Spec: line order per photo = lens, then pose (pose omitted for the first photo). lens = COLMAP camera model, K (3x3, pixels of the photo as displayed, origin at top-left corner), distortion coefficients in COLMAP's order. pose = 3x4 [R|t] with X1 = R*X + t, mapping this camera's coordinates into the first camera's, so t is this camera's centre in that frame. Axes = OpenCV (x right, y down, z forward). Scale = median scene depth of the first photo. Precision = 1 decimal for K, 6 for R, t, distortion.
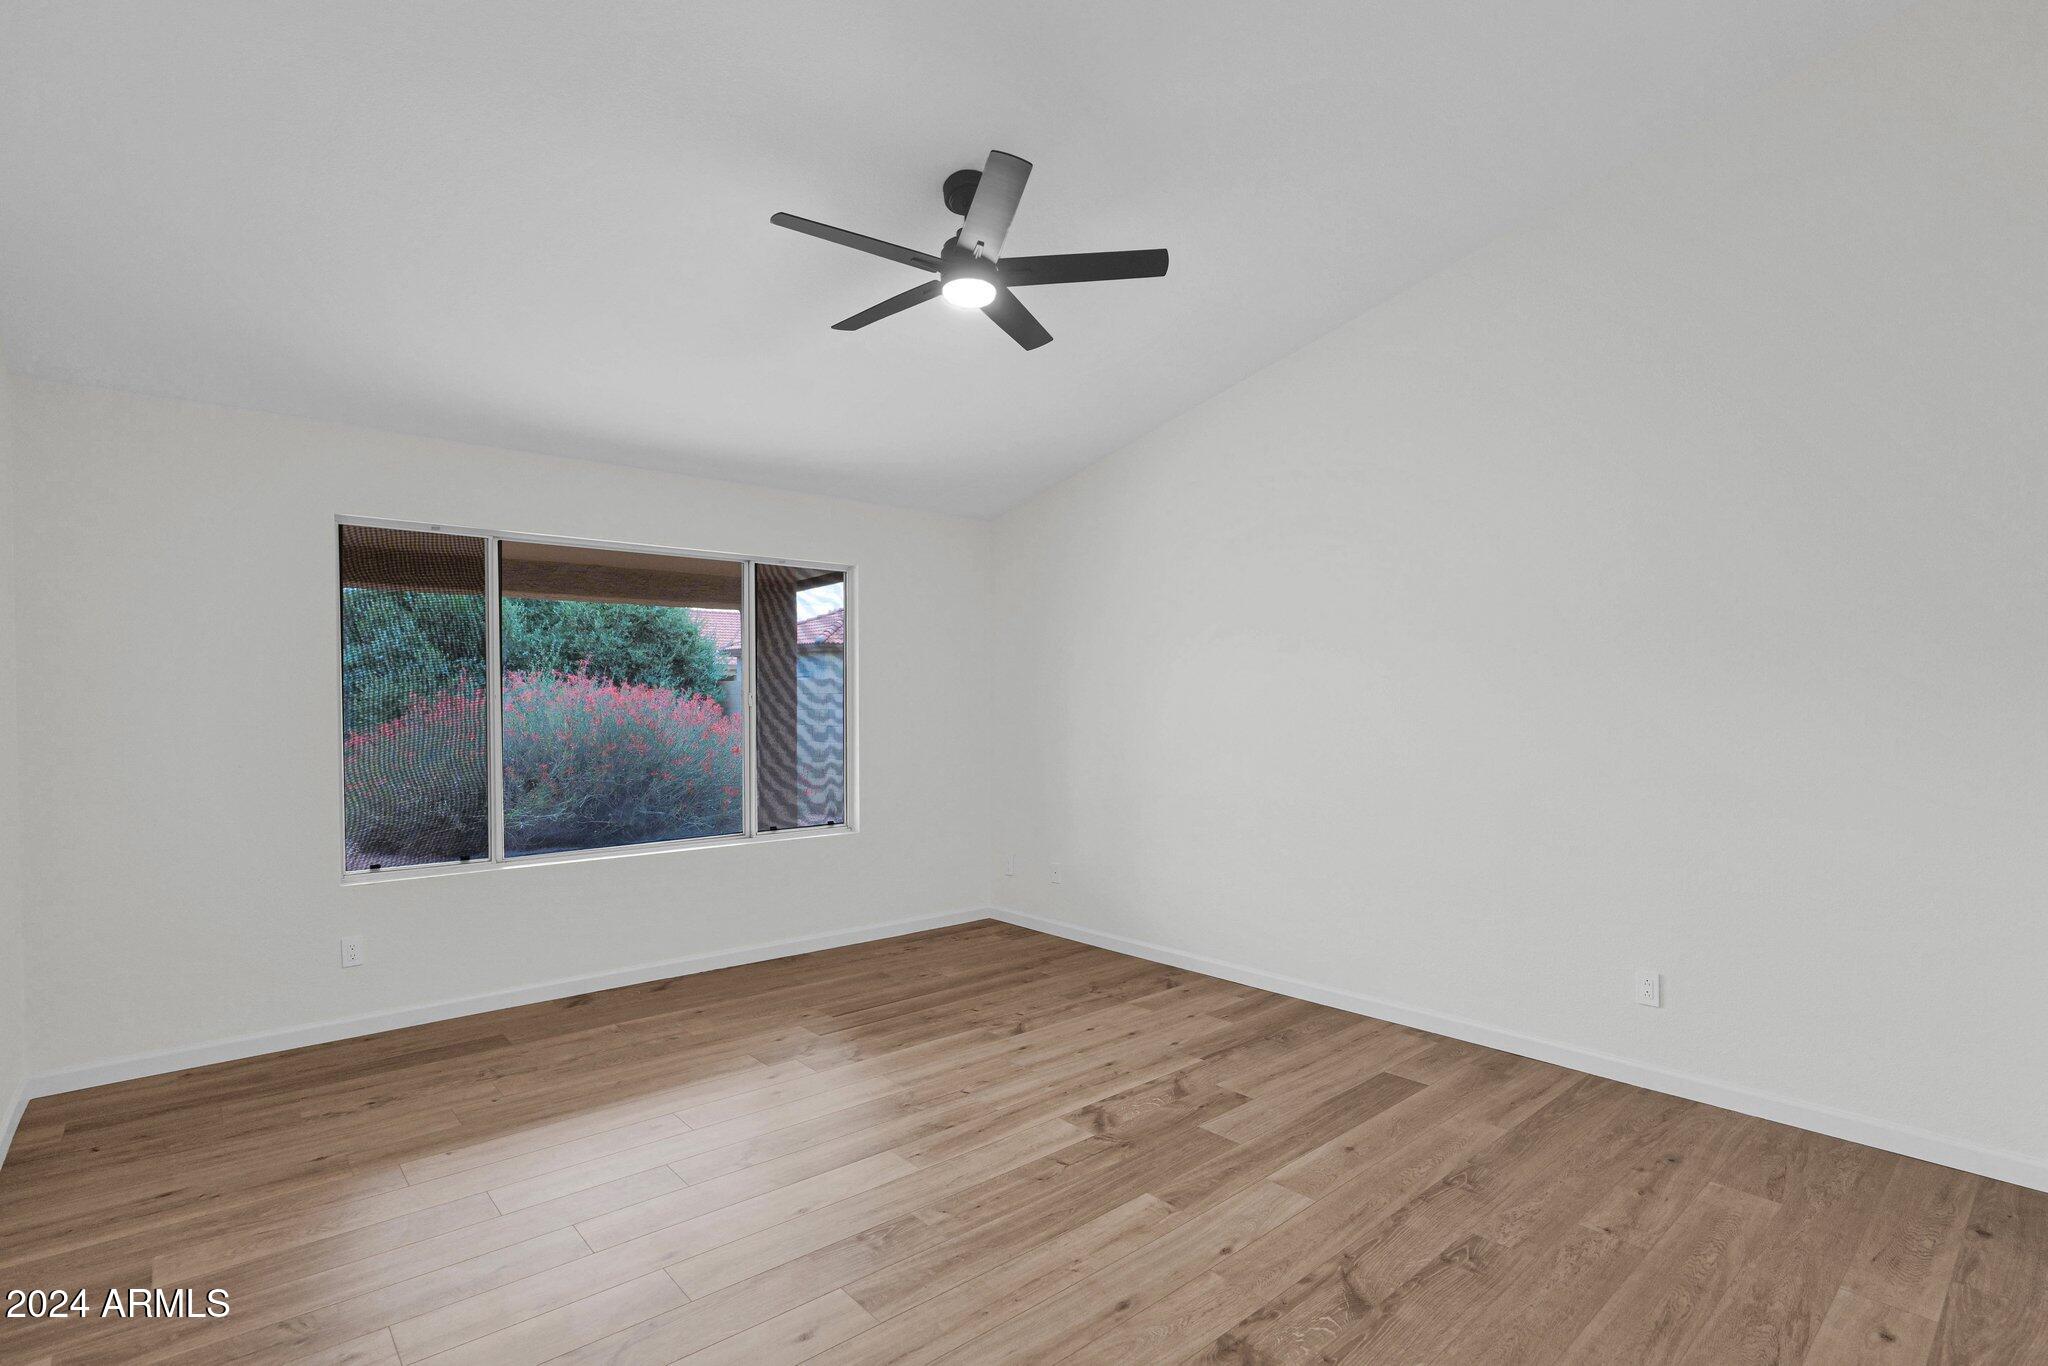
lens RADIAL K [[948.3, 0, 1020.4], [0, 948.3, 684.2], [0, 0, 1]] dist [-0.016090, 0.001591]
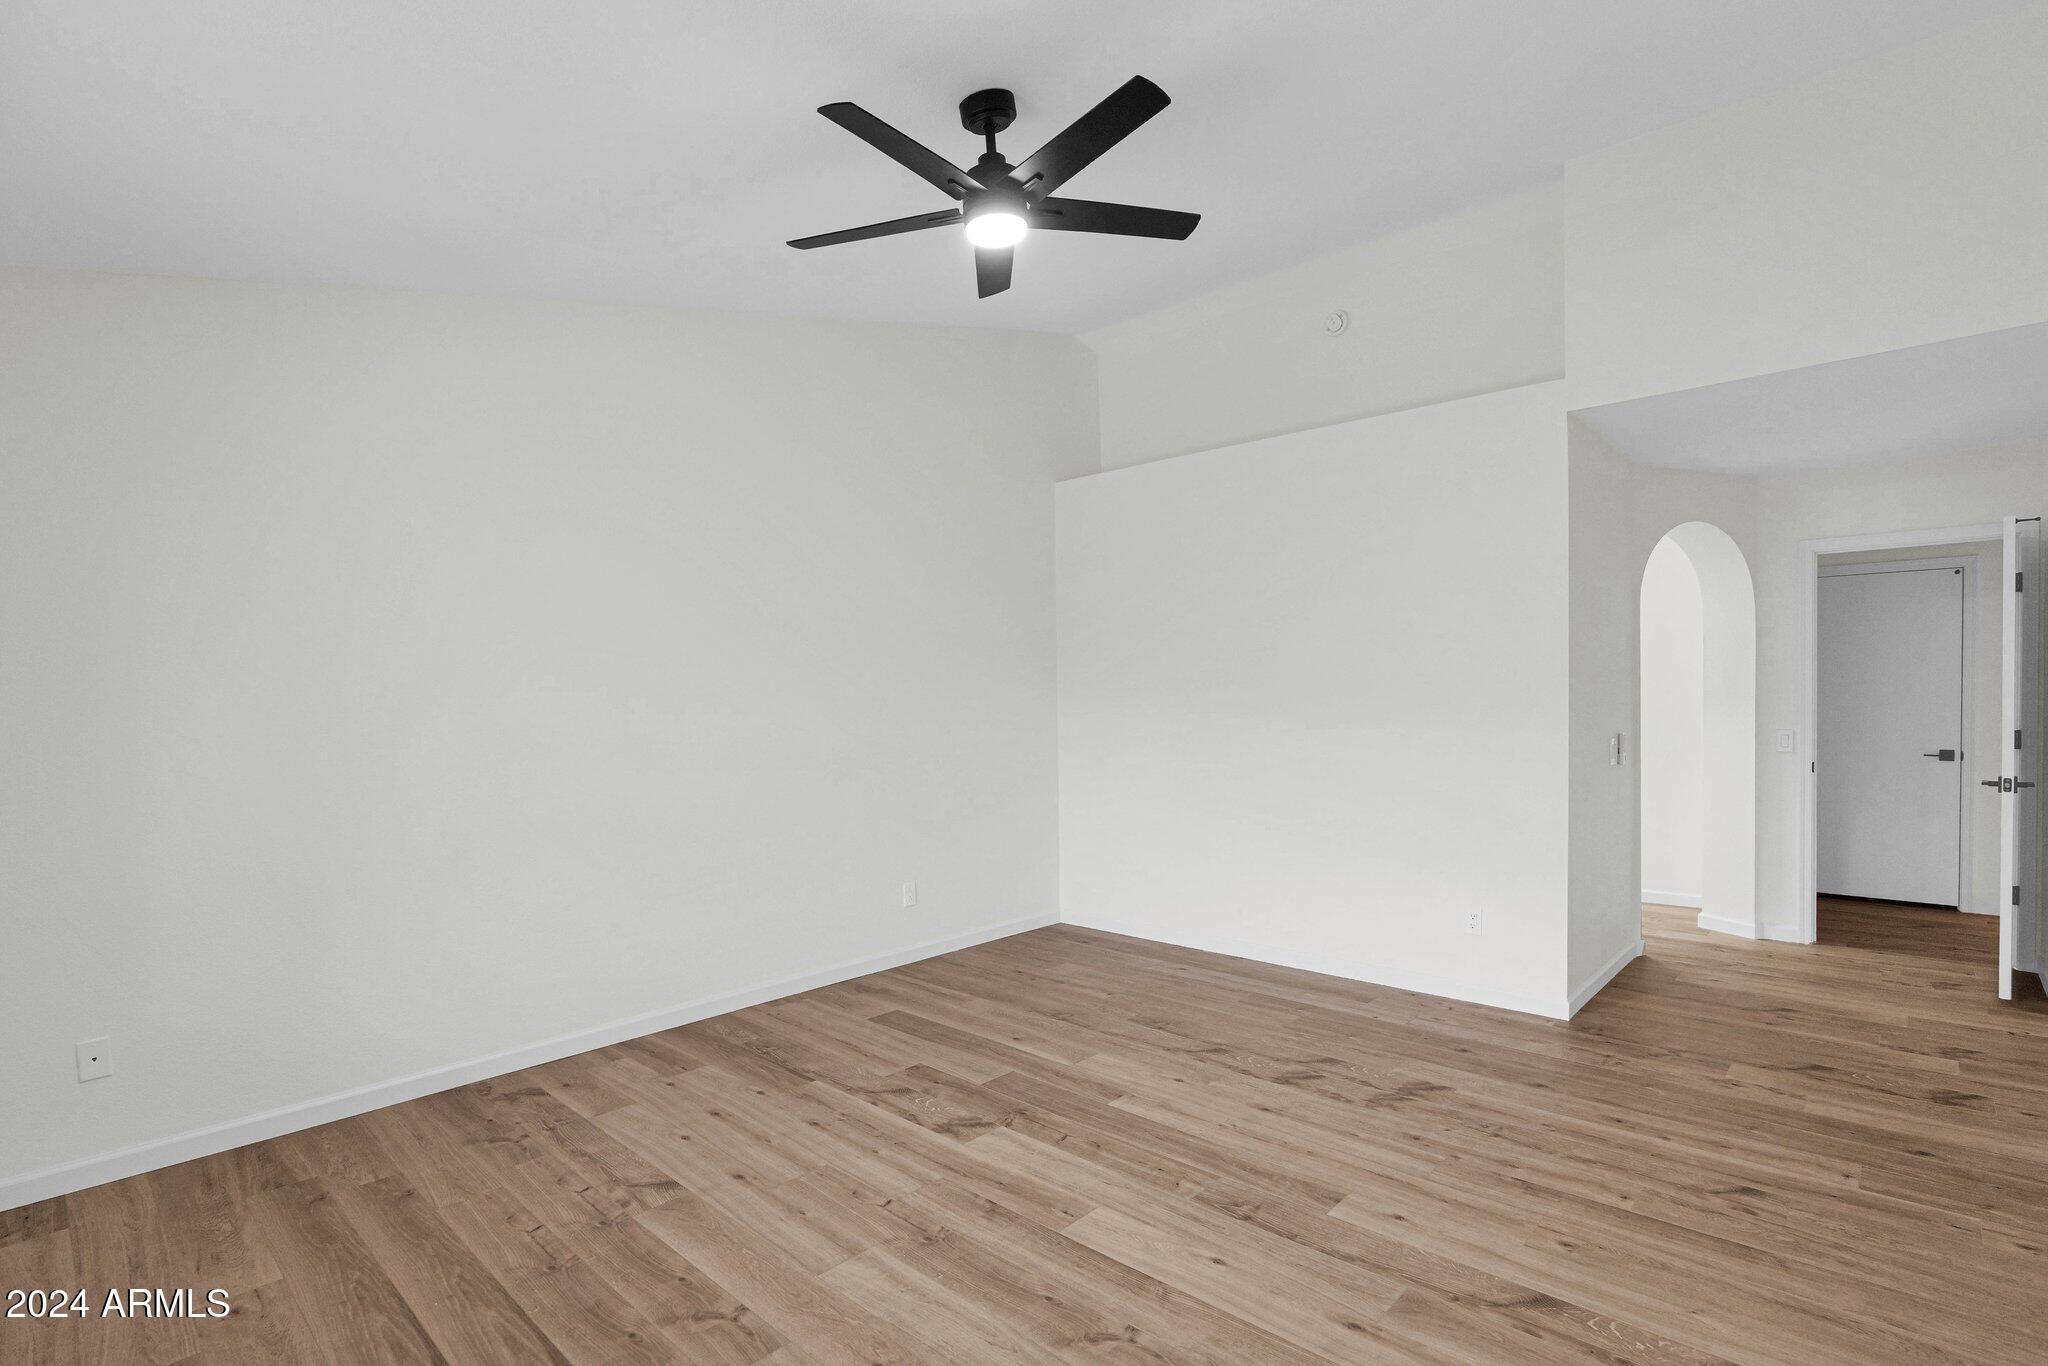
lens RADIAL K [[948.3, 0, 1020.4], [0, 948.3, 684.2], [0, 0, 1]] dist [-0.016090, 0.001591]
pose [[-0.074455, 0.015639, 0.997102, -0.851840], [-0.001413, 0.999874, -0.015788, 0.014329], [-0.997223, -0.002584, -0.074424, 0.949720]]
